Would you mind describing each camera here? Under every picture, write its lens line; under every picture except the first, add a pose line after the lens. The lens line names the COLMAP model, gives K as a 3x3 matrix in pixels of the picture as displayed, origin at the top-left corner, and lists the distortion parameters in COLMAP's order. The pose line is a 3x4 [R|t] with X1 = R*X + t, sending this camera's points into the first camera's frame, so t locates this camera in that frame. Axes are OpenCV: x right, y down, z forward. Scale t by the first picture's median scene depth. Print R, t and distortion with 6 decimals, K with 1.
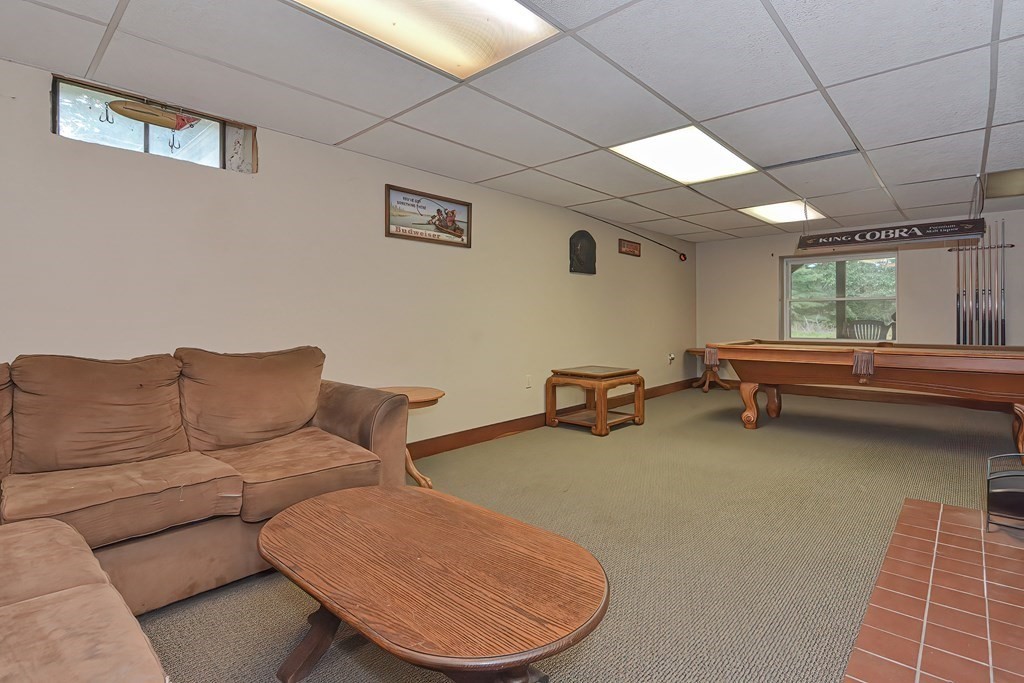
lens RADIAL K [[502.1, 0, 508.6], [0, 502.1, 320.9], [0, 0, 1]] dist [-0.001910, -0.000530]
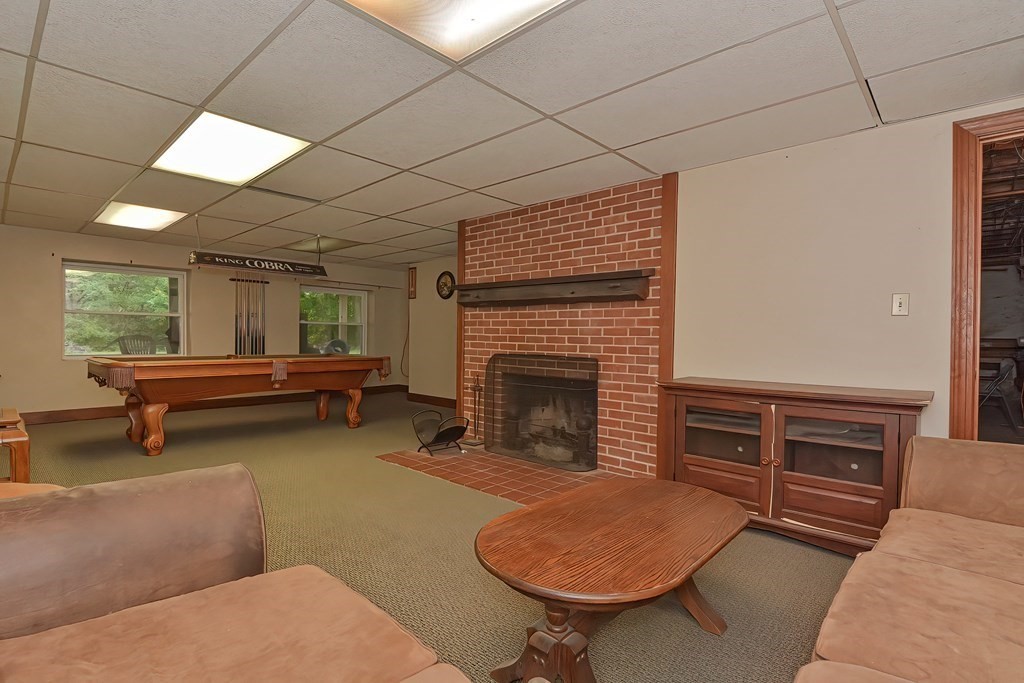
lens RADIAL K [[486.8, 0, 512.0], [0, 486.8, 341.5], [0, 0, 1]] dist [0.011461, 0.000273]
pose [[0.006444, -0.005833, 0.999962, -0.415277], [-0.005029, 0.999970, 0.005865, 0.002820], [-0.999967, -0.005067, 0.006414, 0.385475]]
